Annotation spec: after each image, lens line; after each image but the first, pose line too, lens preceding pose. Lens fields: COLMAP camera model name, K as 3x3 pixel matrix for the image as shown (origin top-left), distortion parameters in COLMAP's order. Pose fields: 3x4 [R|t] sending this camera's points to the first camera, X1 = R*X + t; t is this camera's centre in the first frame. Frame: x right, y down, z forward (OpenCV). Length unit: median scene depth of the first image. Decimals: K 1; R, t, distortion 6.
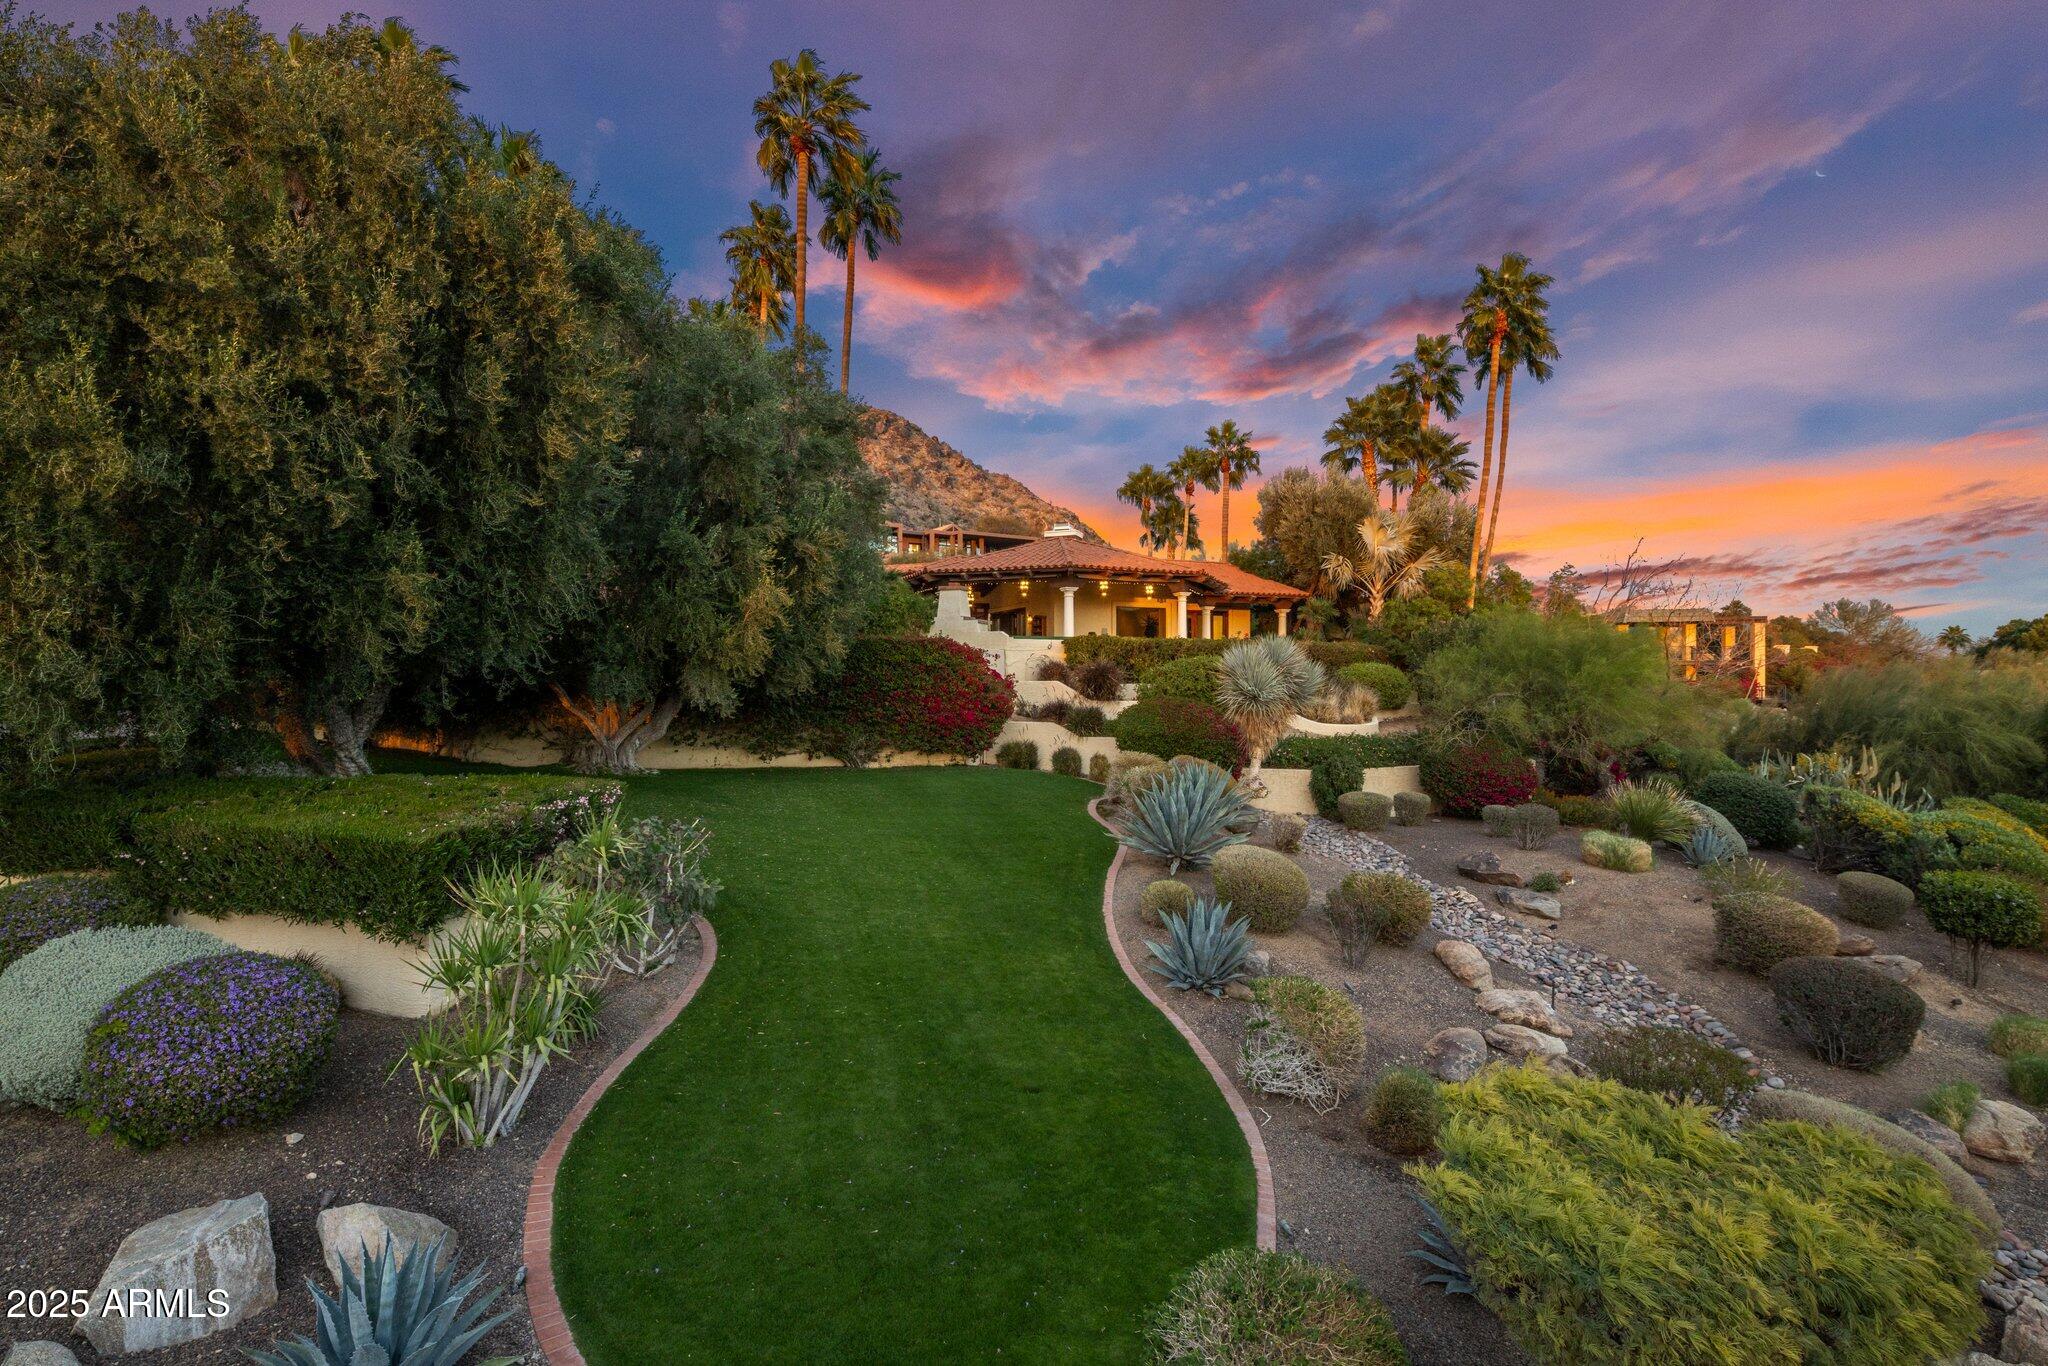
lens RADIAL K [[996.9, 0, 1029.2], [0, 996.9, 700.2], [0, 0, 1]] dist [0.002631, -0.001859]
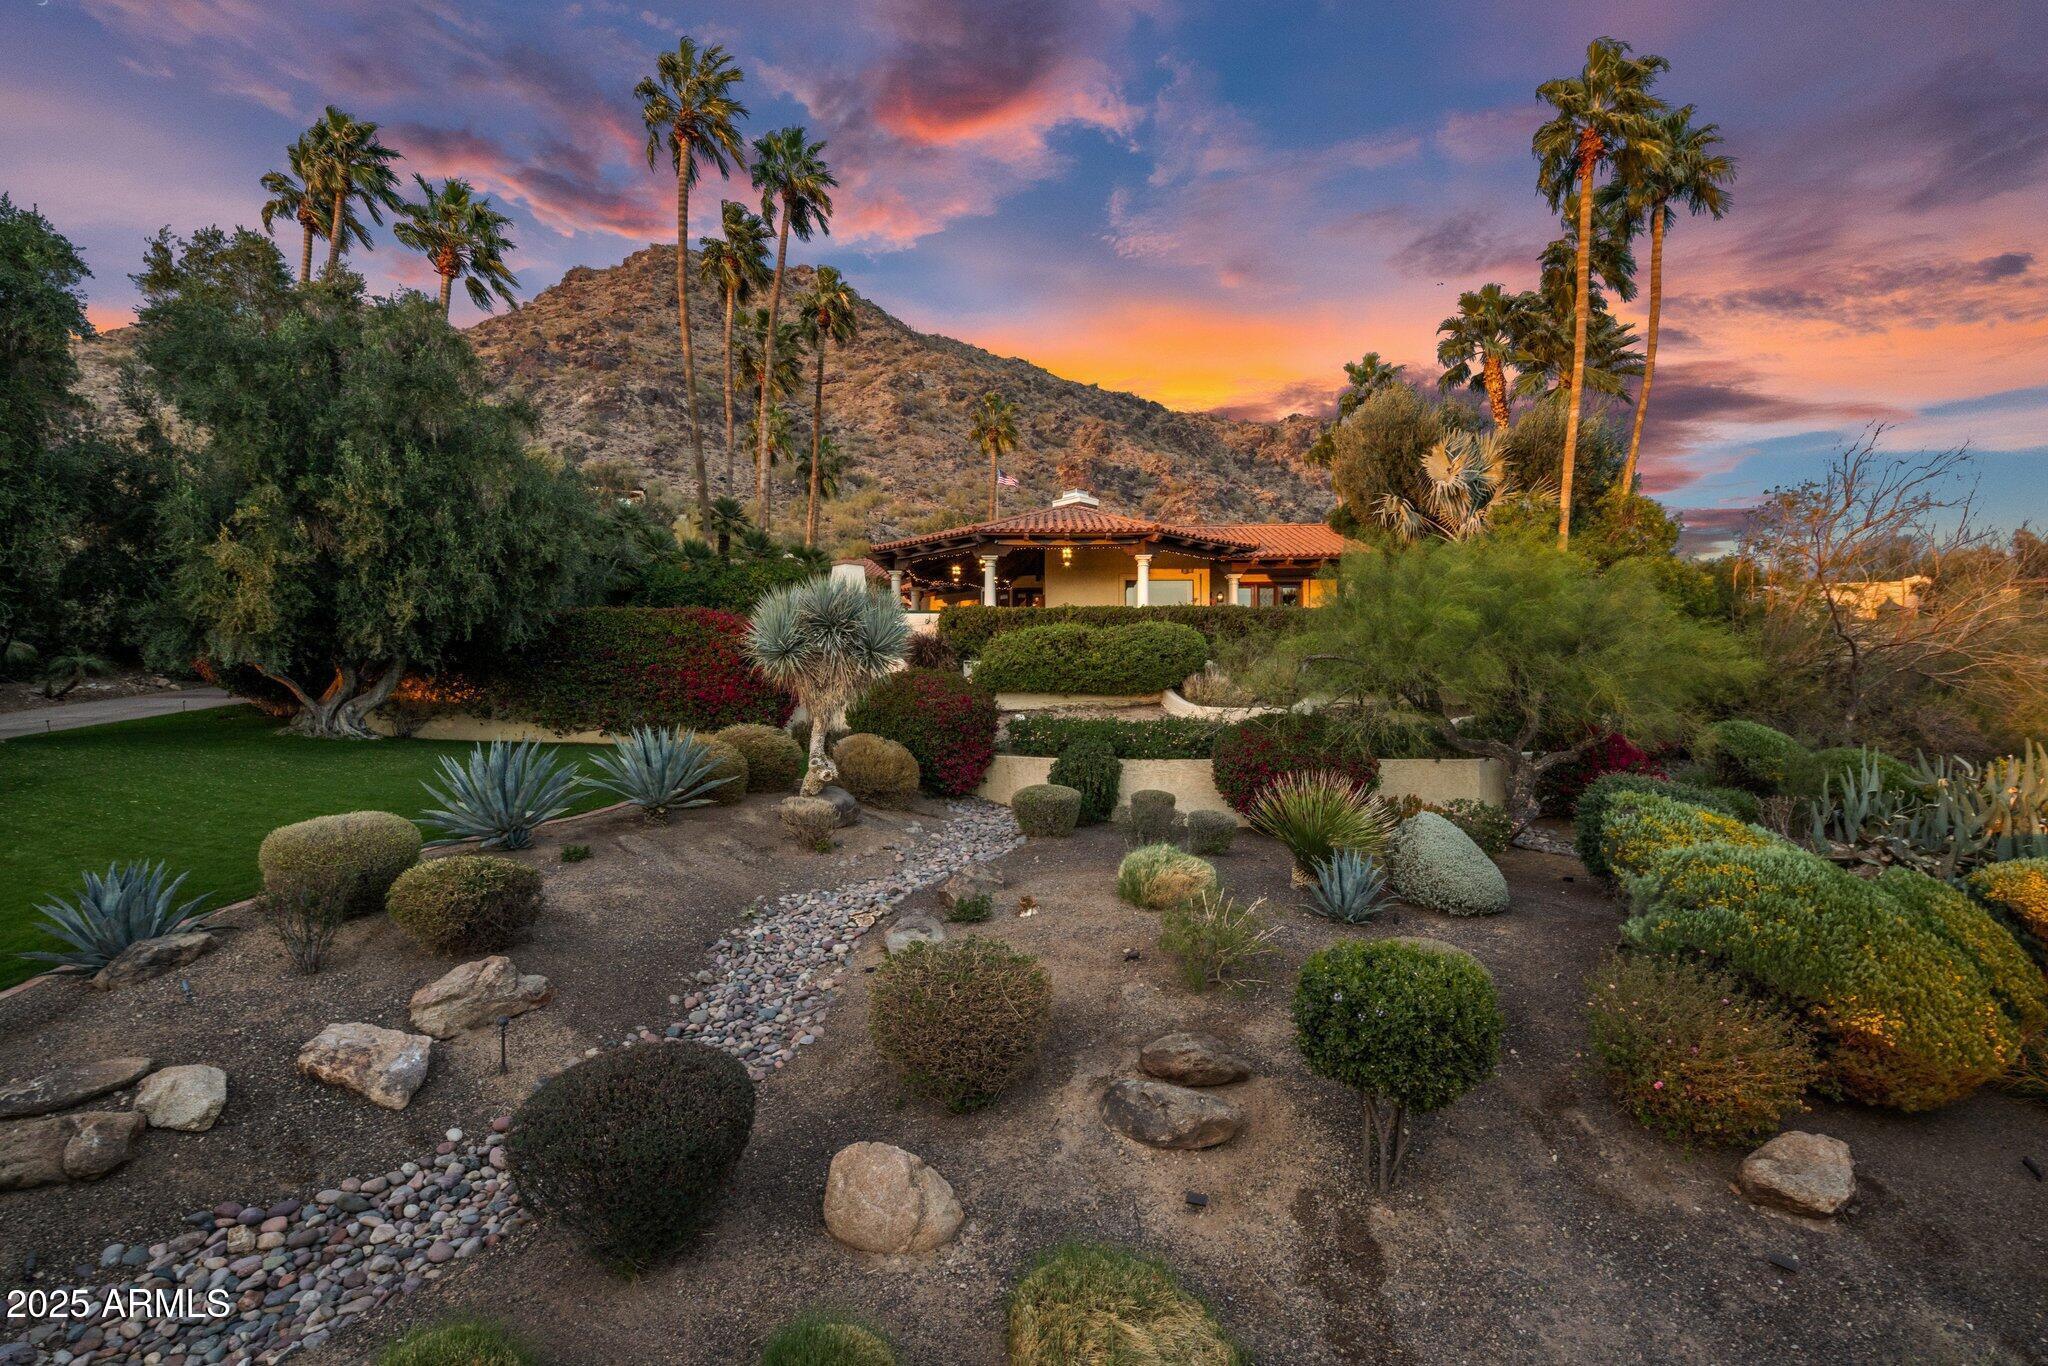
lens RADIAL K [[996.9, 0, 1029.2], [0, 996.9, 700.2], [0, 0, 1]] dist [0.002631, -0.001859]
pose [[0.898509, -0.001923, -0.438952, 0.492841], [-0.005912, 0.999847, -0.016481, 0.030923], [0.438916, 0.017404, 0.898360, 0.239757]]
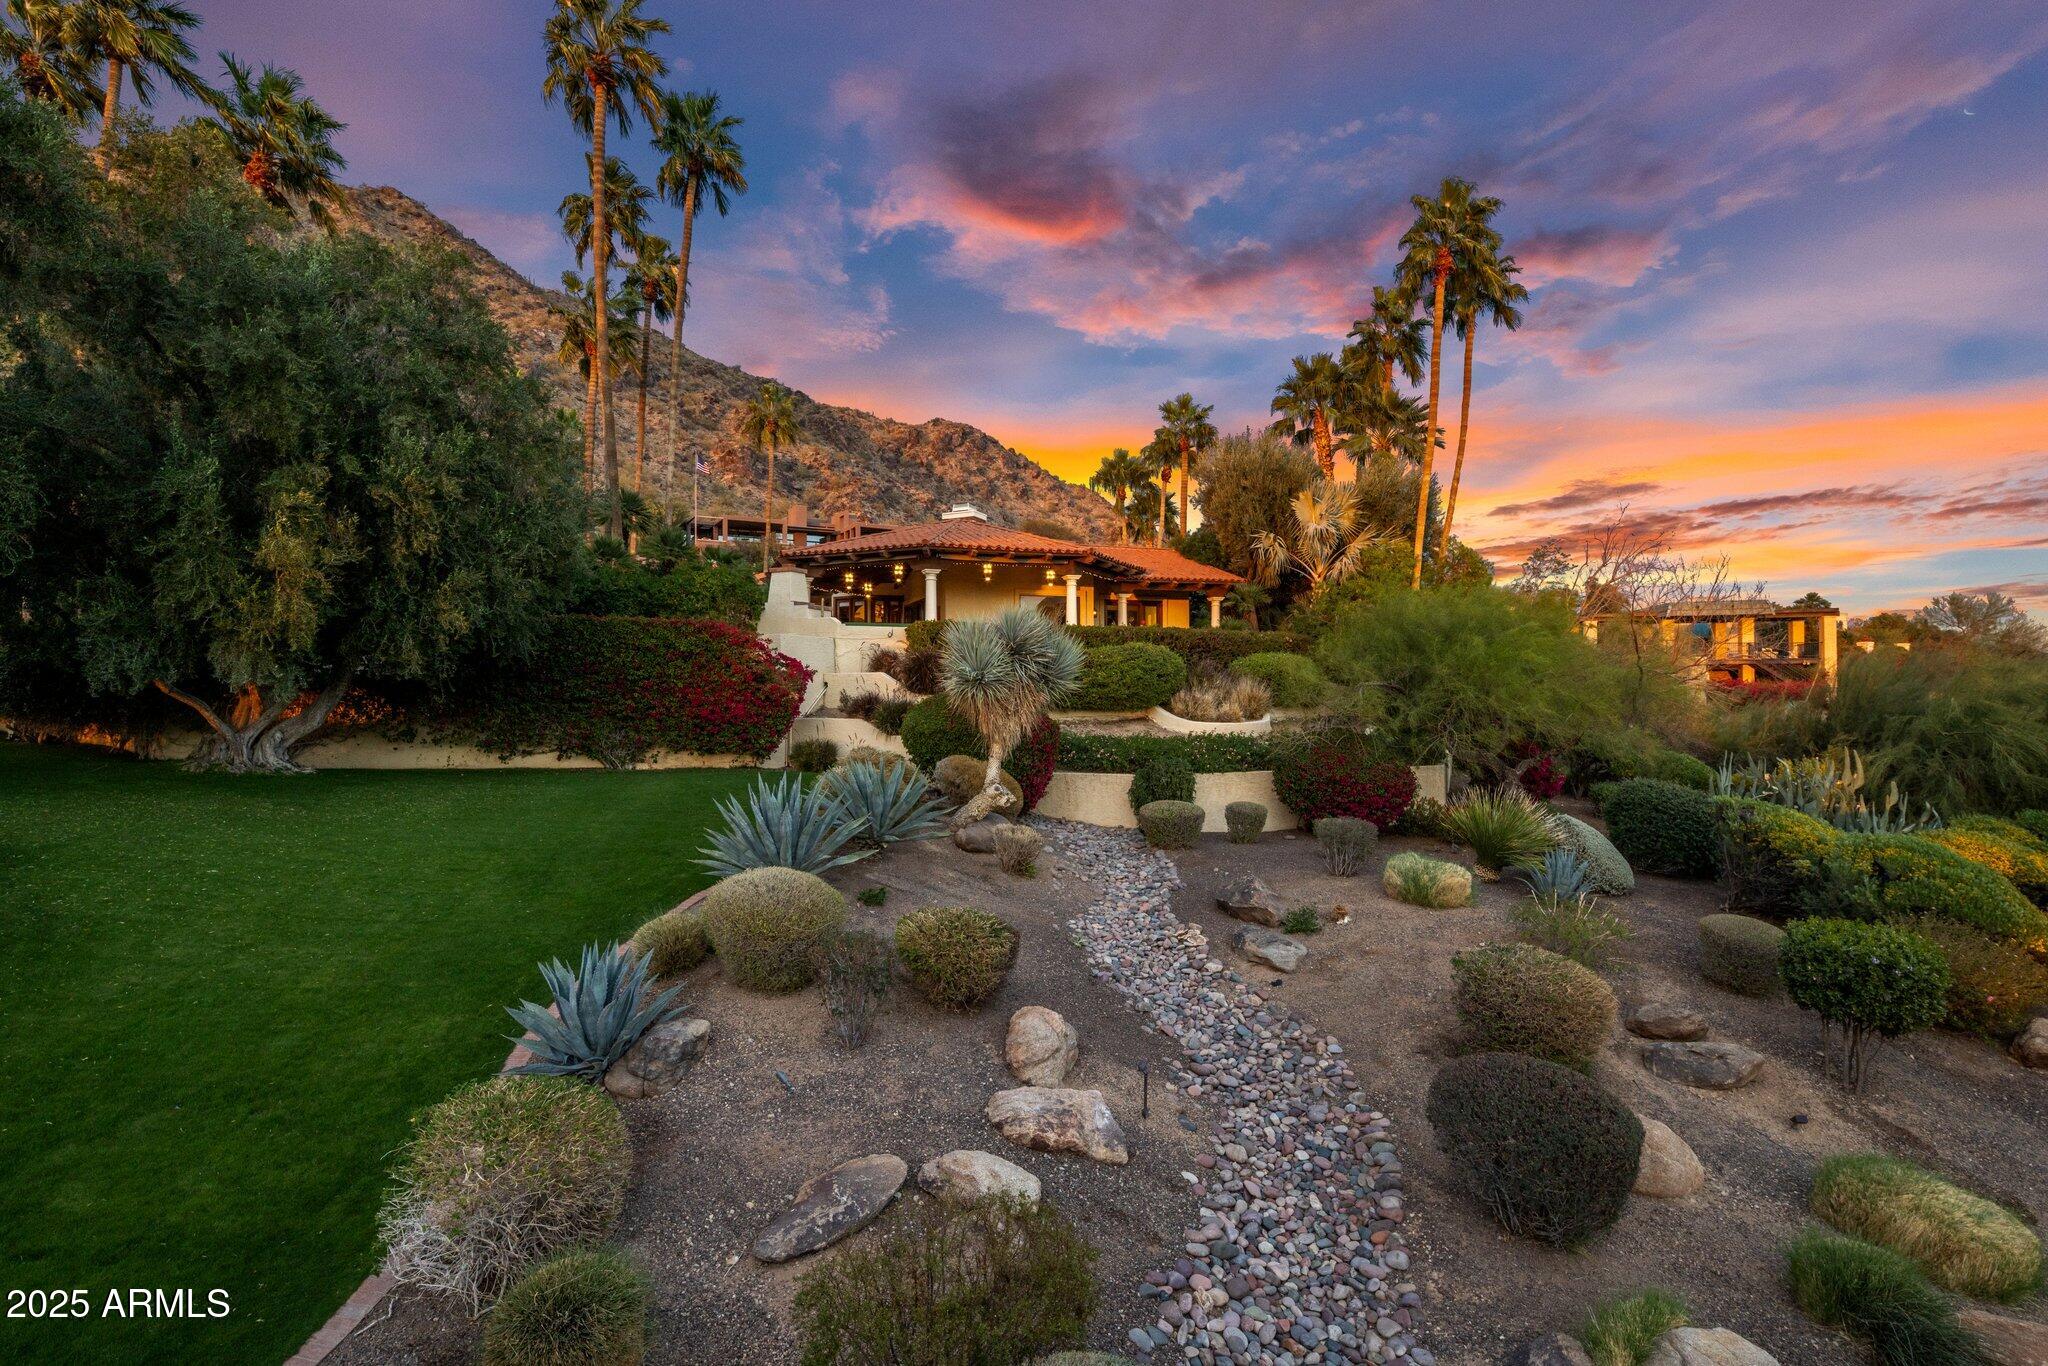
lens RADIAL K [[996.9, 0, 1029.2], [0, 996.9, 700.2], [0, 0, 1]] dist [0.002631, -0.001859]
pose [[0.996124, -0.000971, -0.087953, 0.219948], [-0.000083, 0.999928, -0.011982, 0.014675], [0.087958, 0.011943, 0.996053, 0.133828]]
